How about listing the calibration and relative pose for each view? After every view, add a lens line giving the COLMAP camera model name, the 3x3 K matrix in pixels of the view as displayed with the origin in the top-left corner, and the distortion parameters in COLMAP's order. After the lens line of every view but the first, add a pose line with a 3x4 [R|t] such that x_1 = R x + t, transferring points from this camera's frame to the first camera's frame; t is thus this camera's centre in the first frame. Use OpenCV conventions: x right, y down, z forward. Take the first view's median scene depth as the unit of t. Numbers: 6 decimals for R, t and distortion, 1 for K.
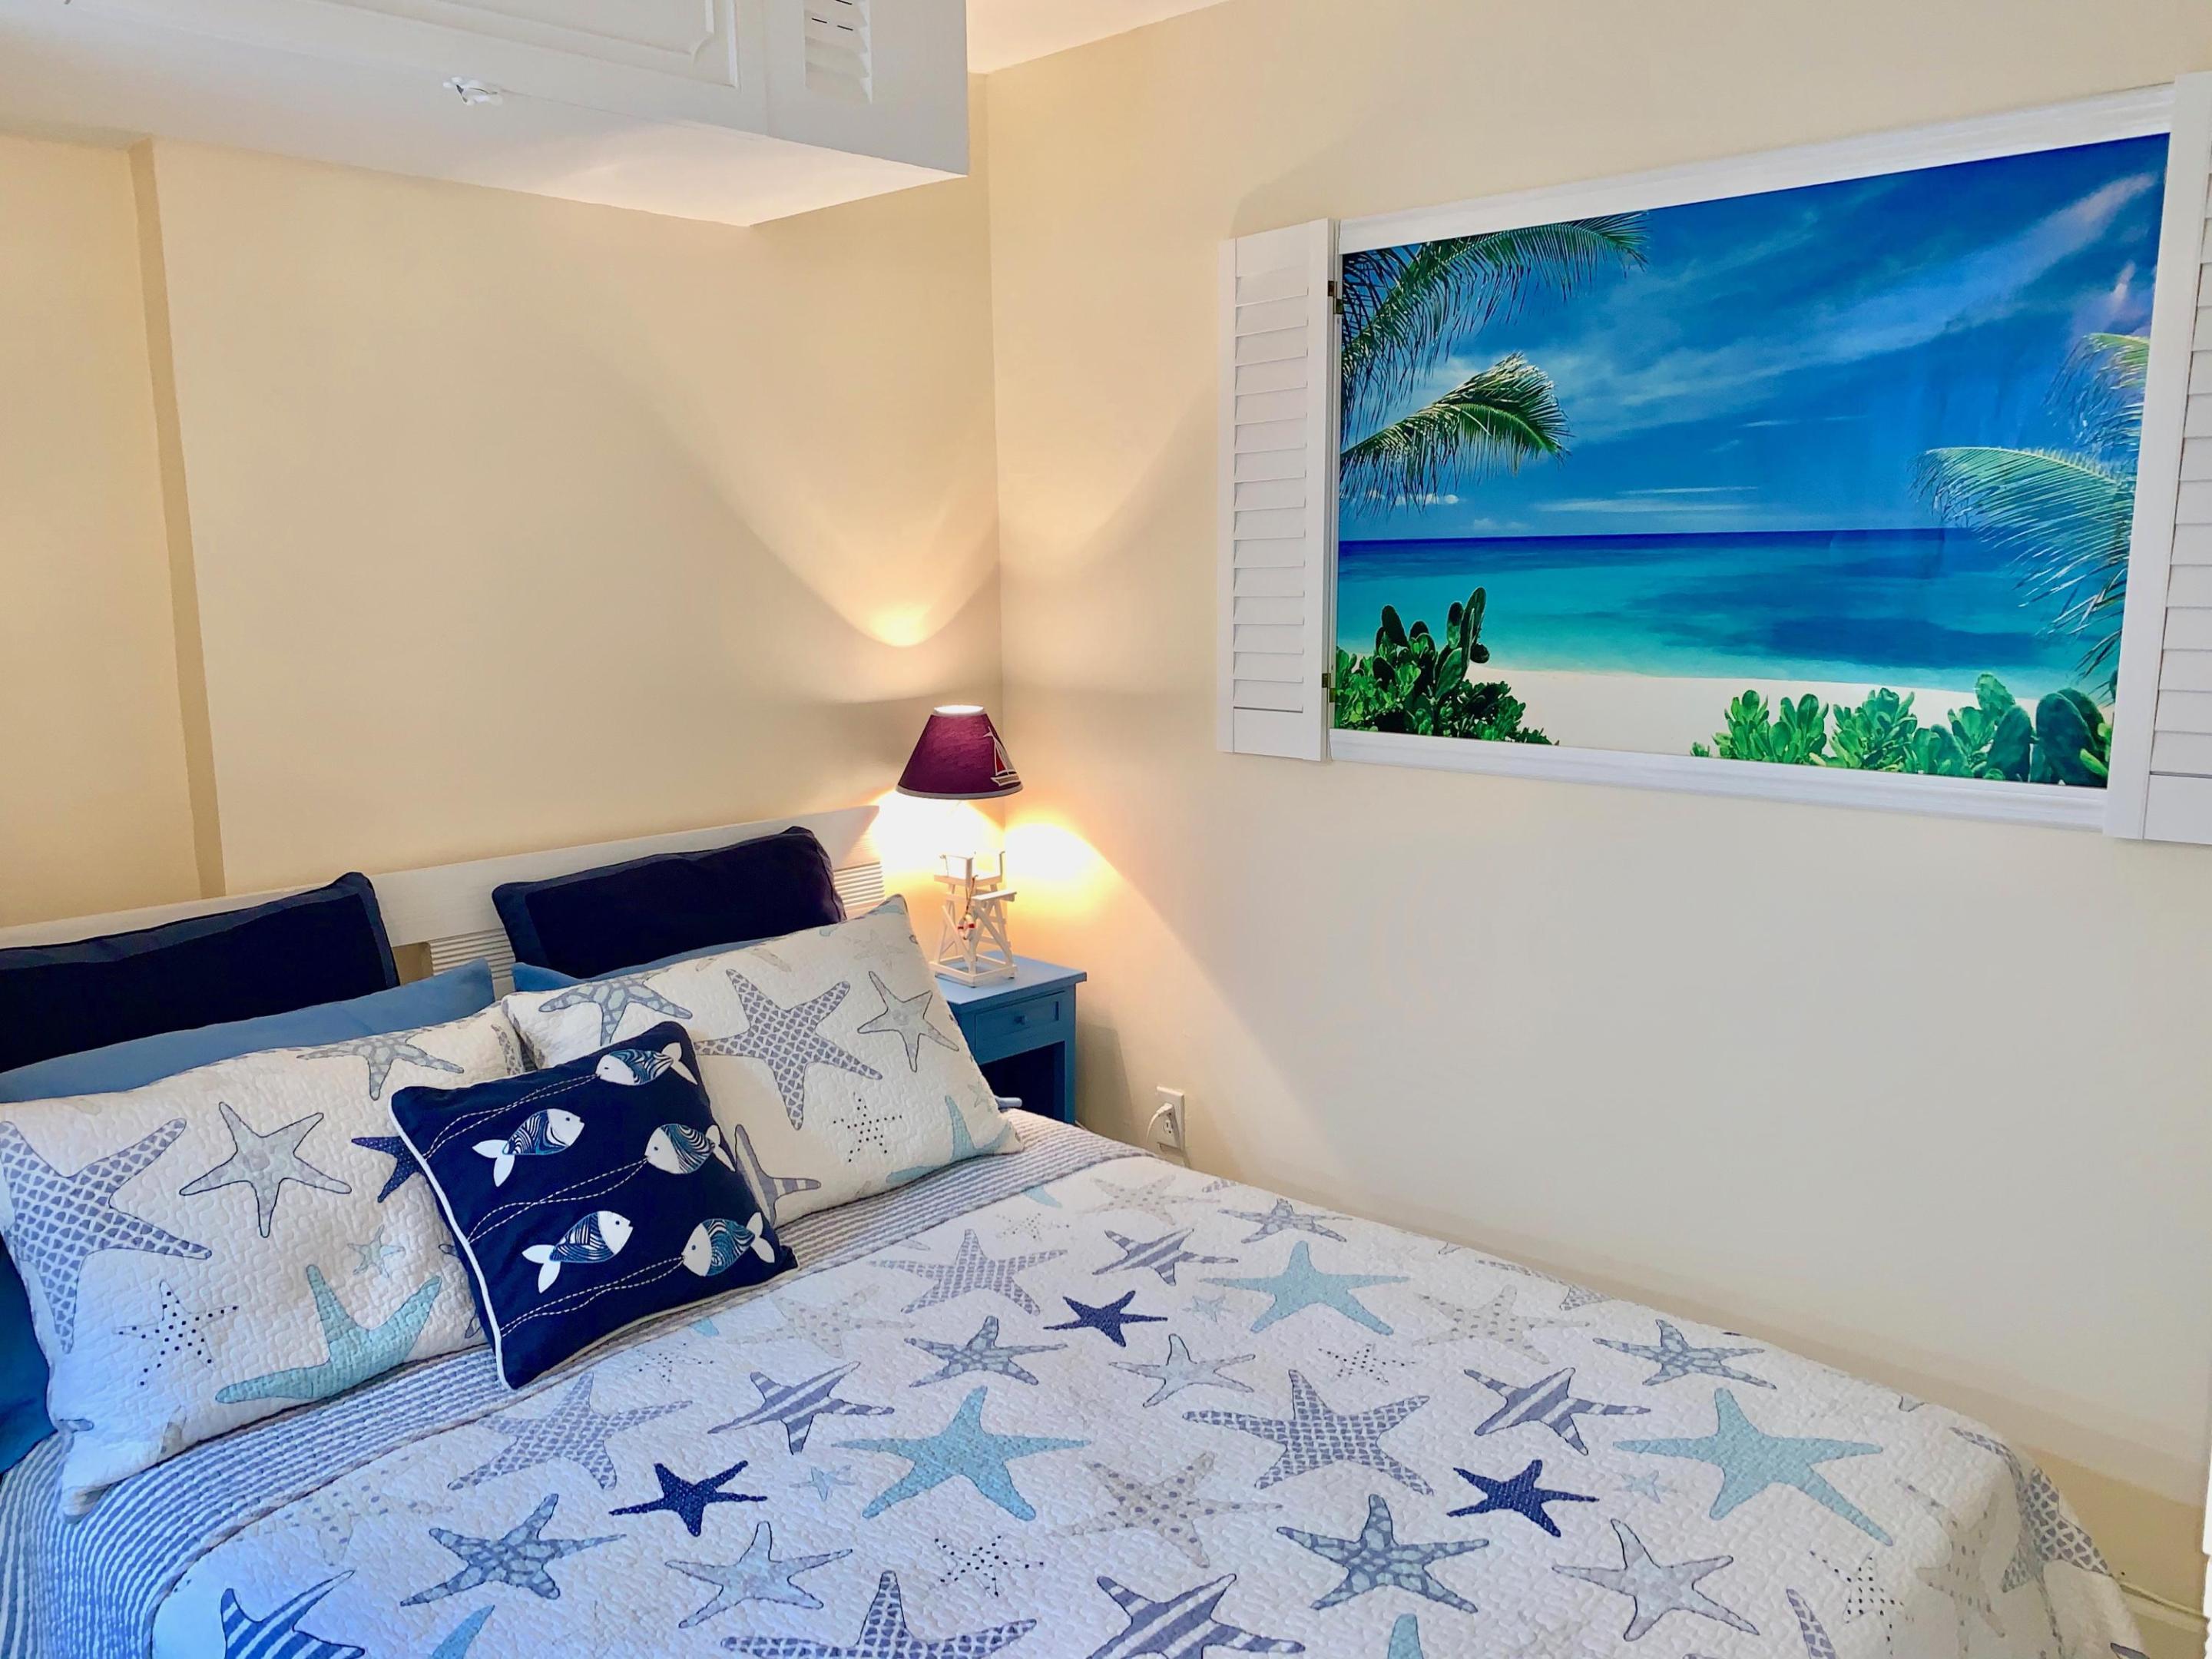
lens RADIAL K [[1692.3, 0, 1093.9], [0, 1692.3, 817.2], [0, 0, 1]] dist [0.014878, -0.000693]
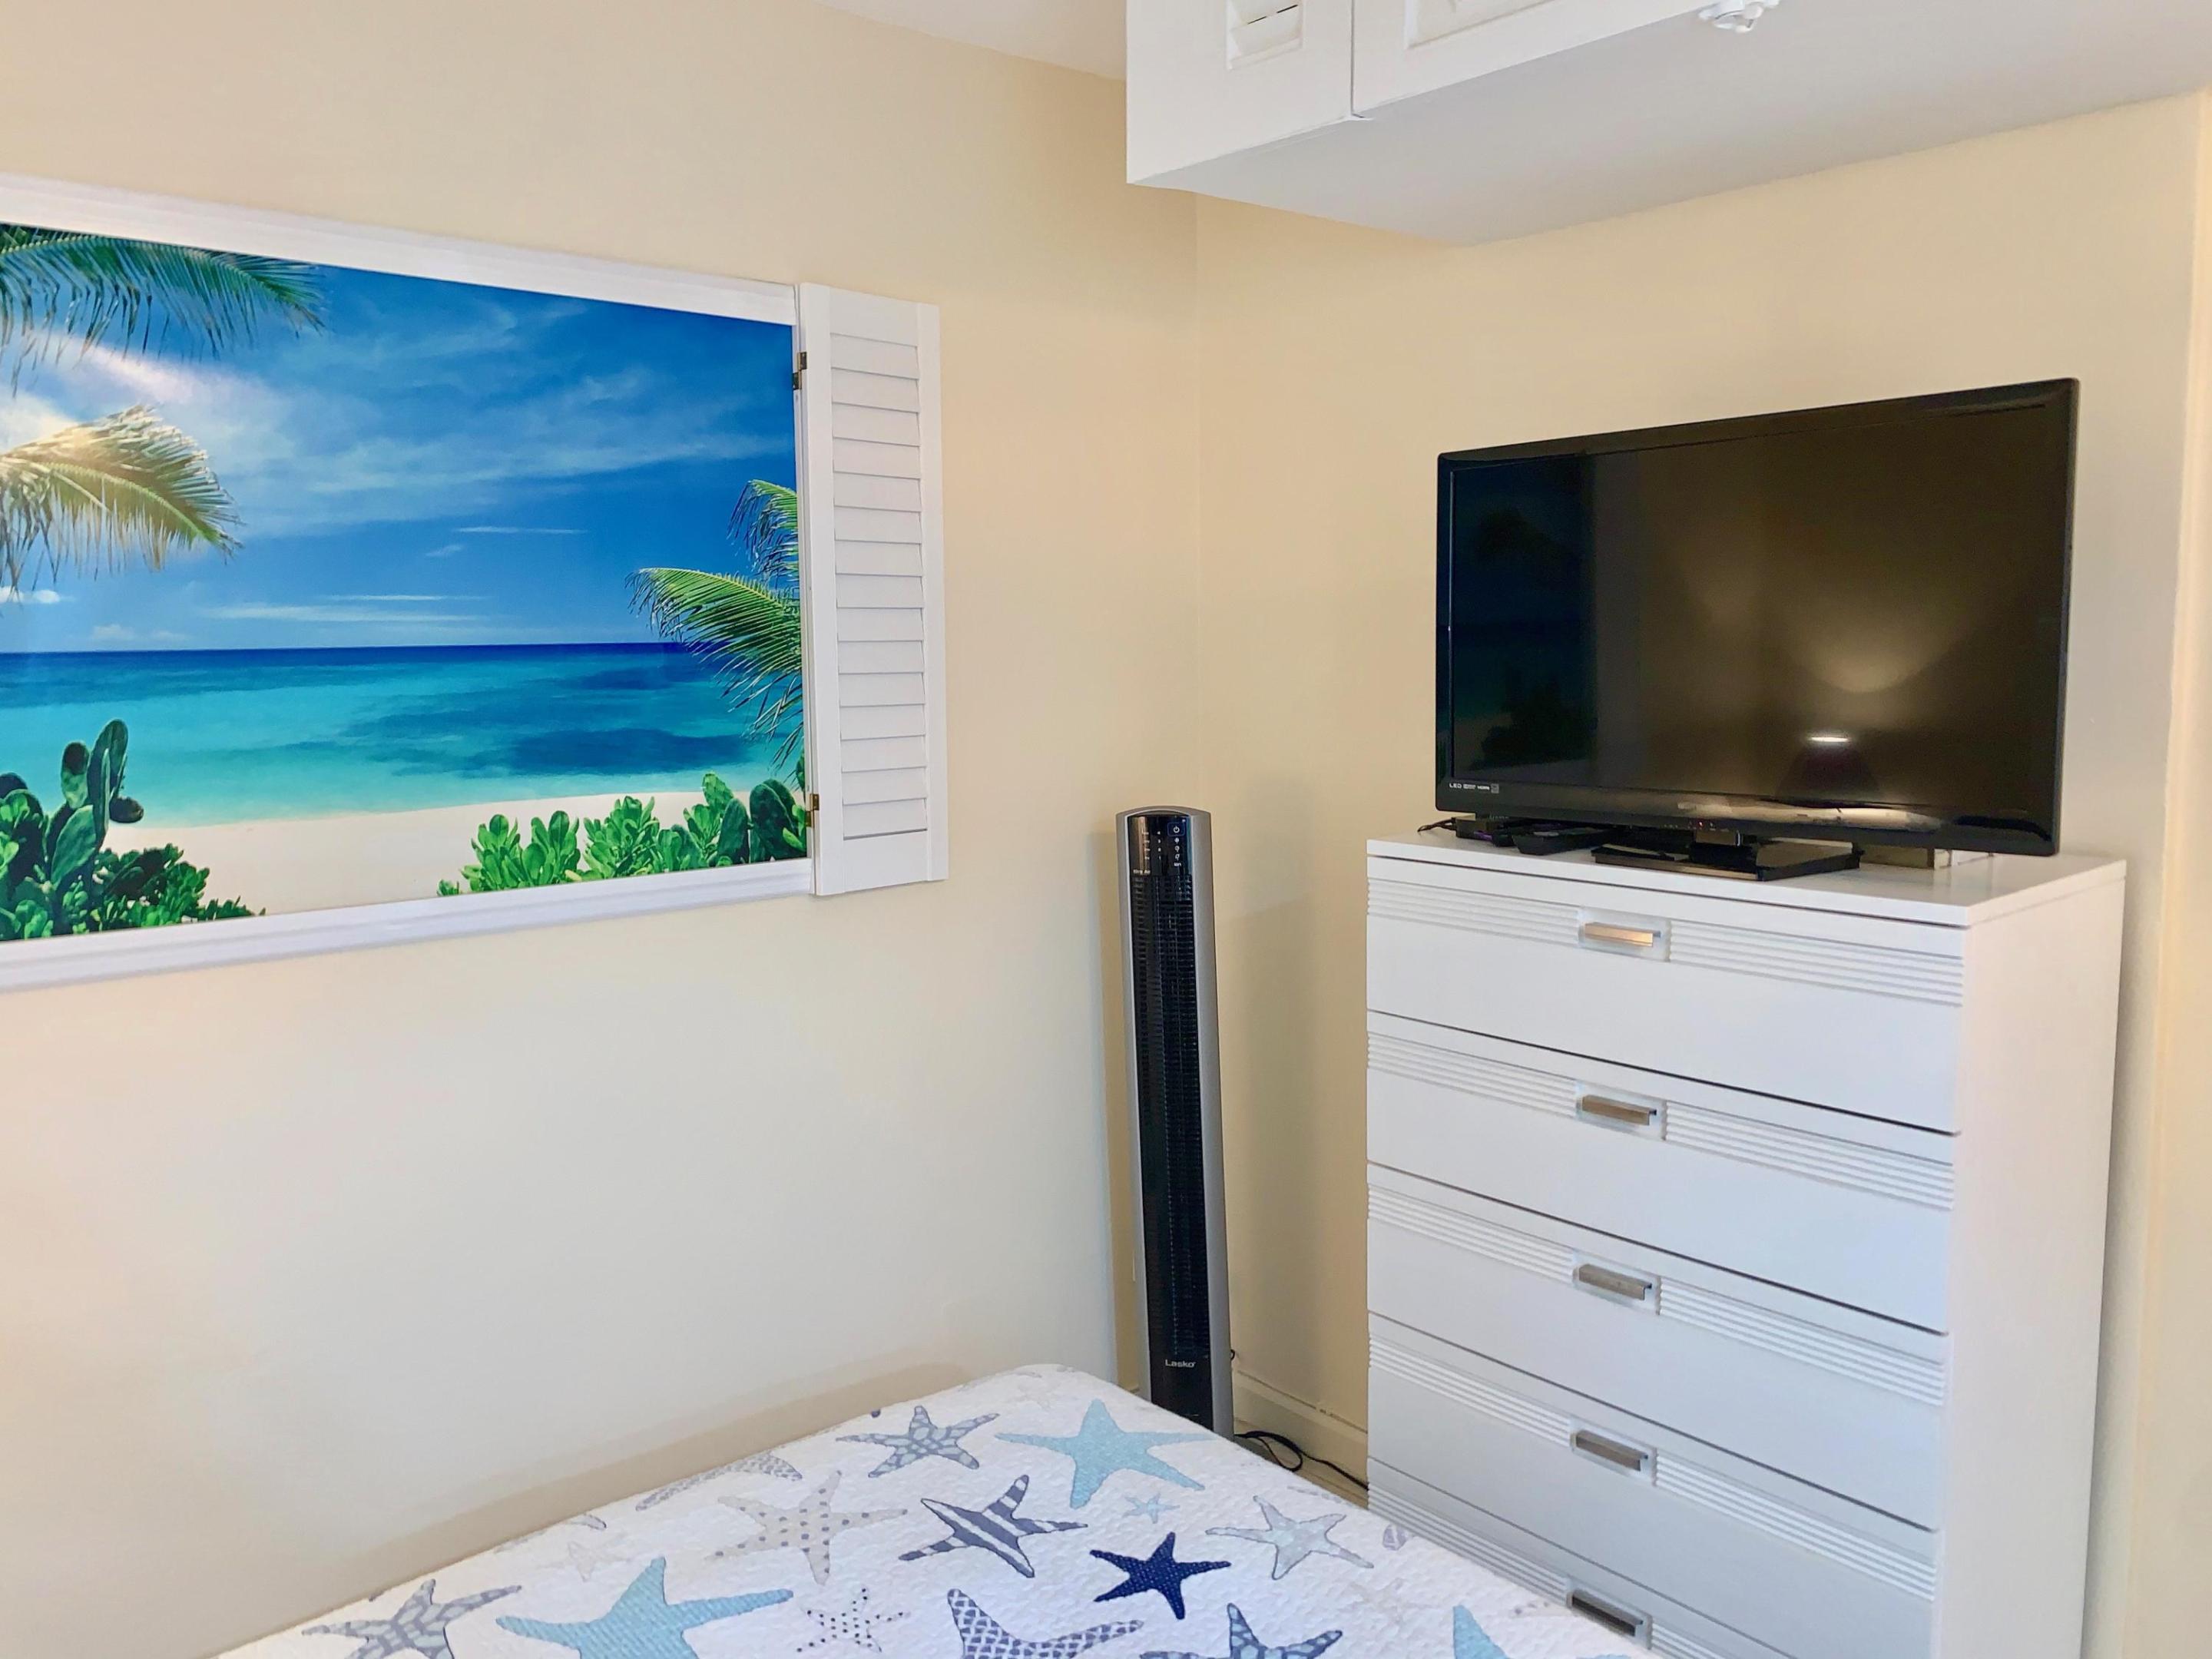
lens RADIAL K [[1692.3, 0, 1093.9], [0, 1692.3, 817.2], [0, 0, 1]] dist [0.014878, -0.000693]
pose [[0.119207, -0.100877, 0.987732, -0.505790], [0.162088, 0.983456, 0.080878, -0.098791], [-0.979550, 0.150458, 0.133585, 0.576538]]
